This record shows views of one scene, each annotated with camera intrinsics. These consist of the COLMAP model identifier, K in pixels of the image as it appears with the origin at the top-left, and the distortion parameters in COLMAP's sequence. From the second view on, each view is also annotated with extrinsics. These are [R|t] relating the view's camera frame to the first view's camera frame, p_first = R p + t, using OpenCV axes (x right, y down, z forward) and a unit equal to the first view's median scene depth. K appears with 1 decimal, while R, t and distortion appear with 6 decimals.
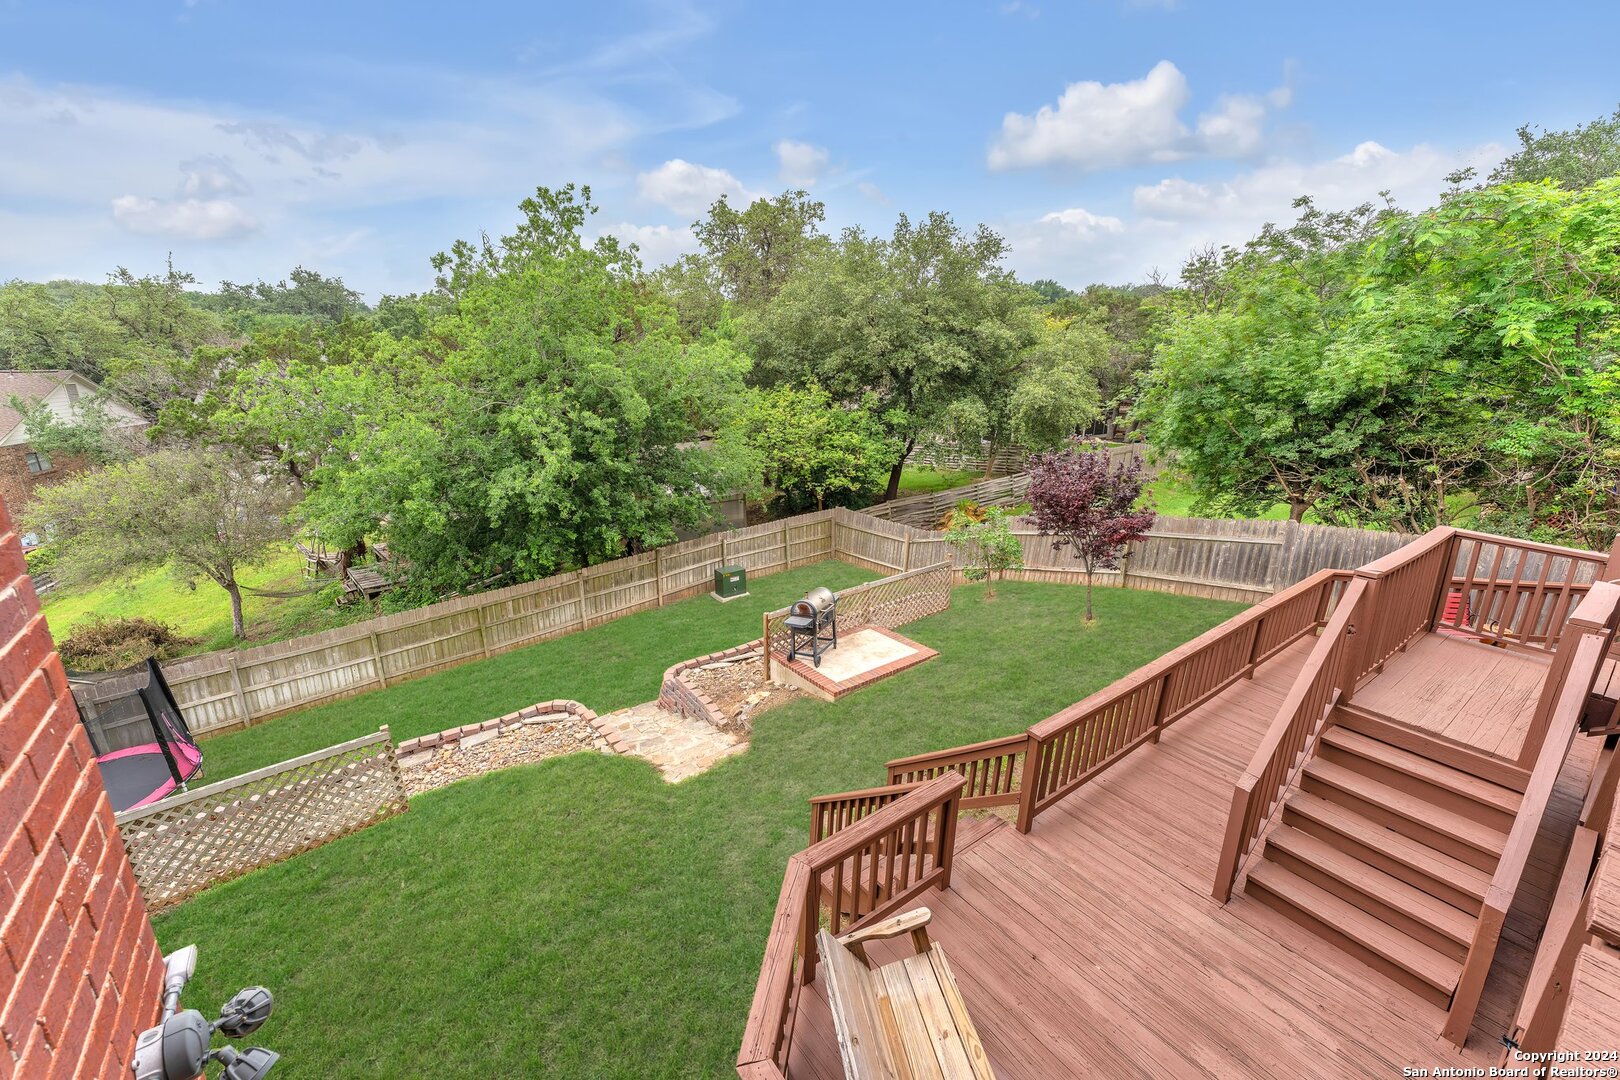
lens RADIAL K [[655.0, 0, 810.0], [0, 655.0, 532.5], [0, 0, 1]] dist [0.008004, -0.000569]
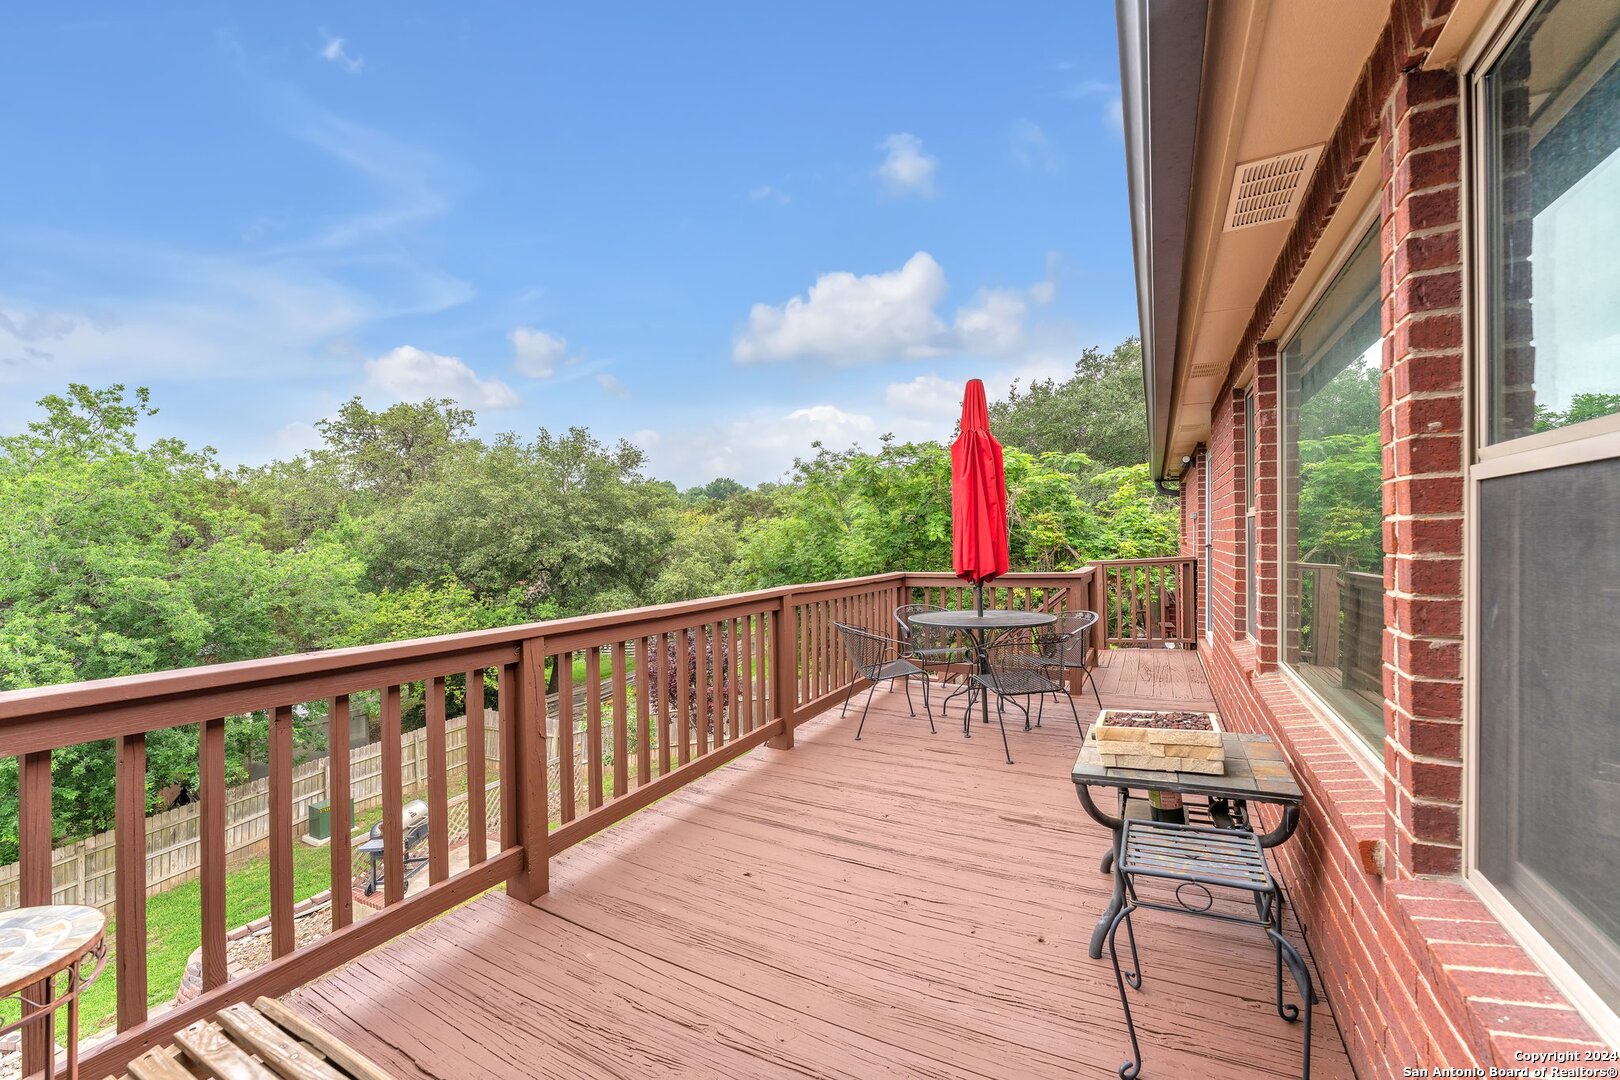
lens RADIAL K [[655.0, 0, 810.0], [0, 655.0, 532.5], [0, 0, 1]] dist [0.008004, -0.000569]
pose [[0.904347, -0.014899, 0.426538, 0.079124], [0.131835, 0.960268, -0.245976, 0.012283], [-0.405926, 0.278680, 0.870380, -0.093314]]
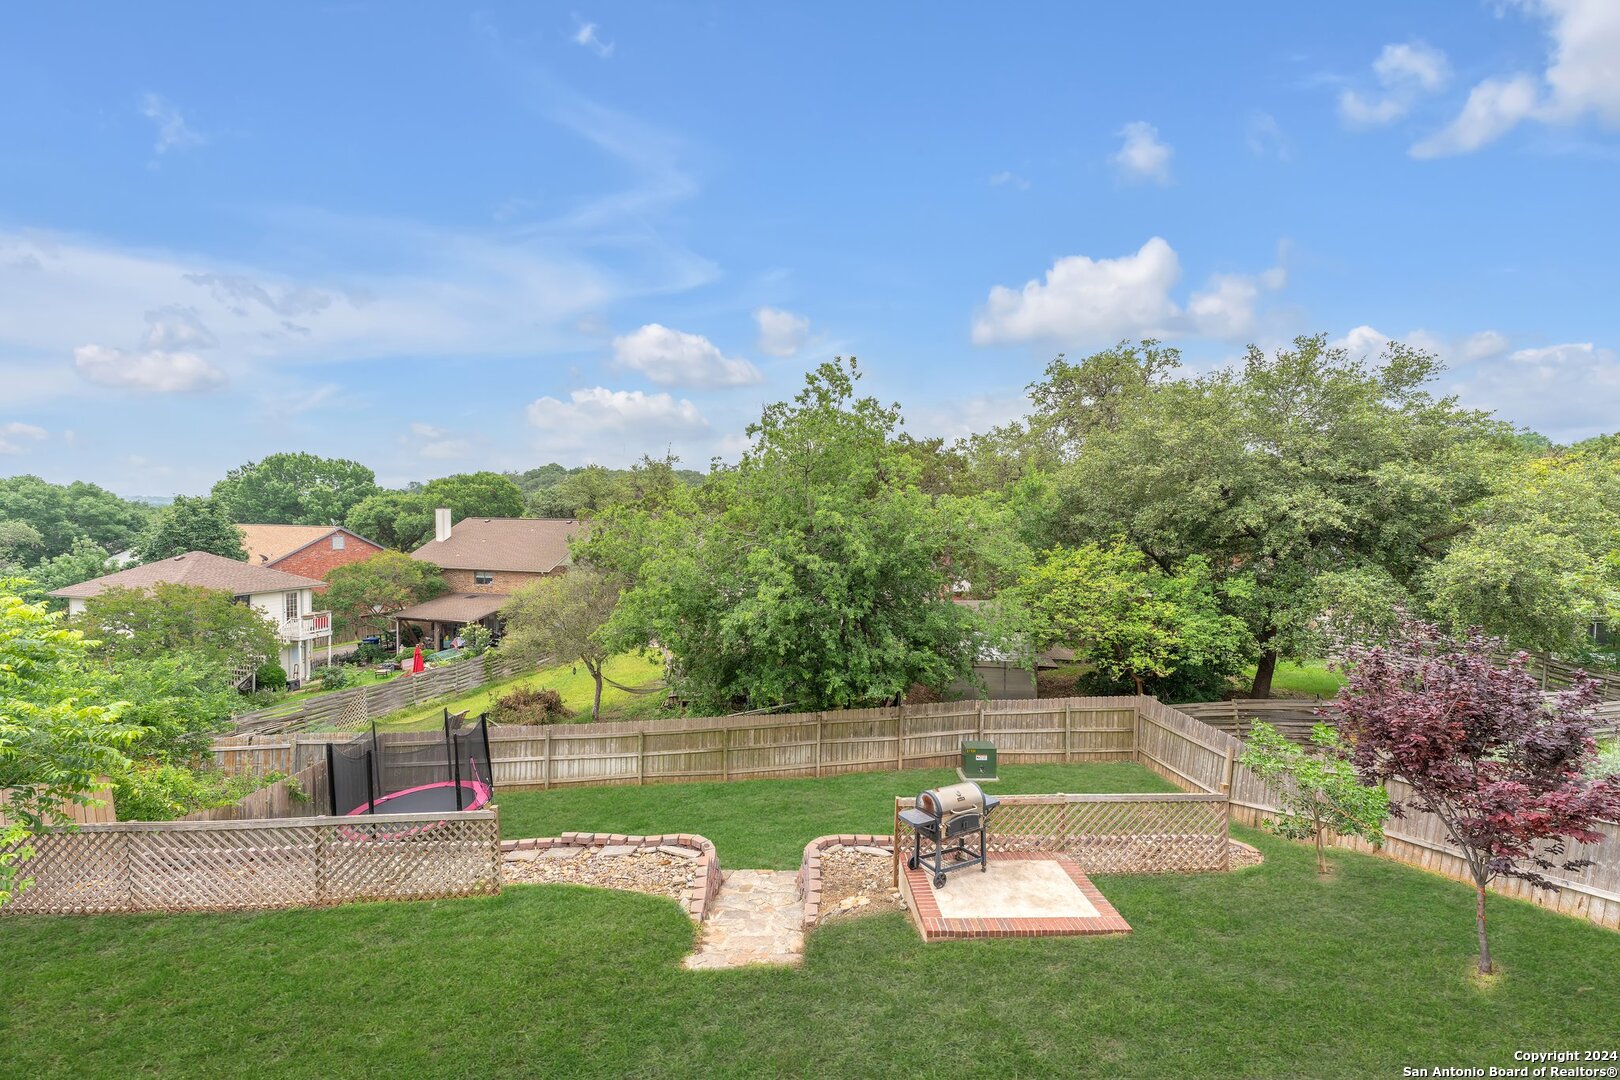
lens RADIAL K [[649.2, 0, 810.0], [0, 649.2, 540.0], [0, 0, 1]] dist [0.002299, 0.000202]
pose [[0.820510, 0.031107, -0.570785, 0.172041], [-0.163361, 0.969635, -0.181990, -0.013490], [0.547792, 0.242568, 0.800677, 0.124468]]
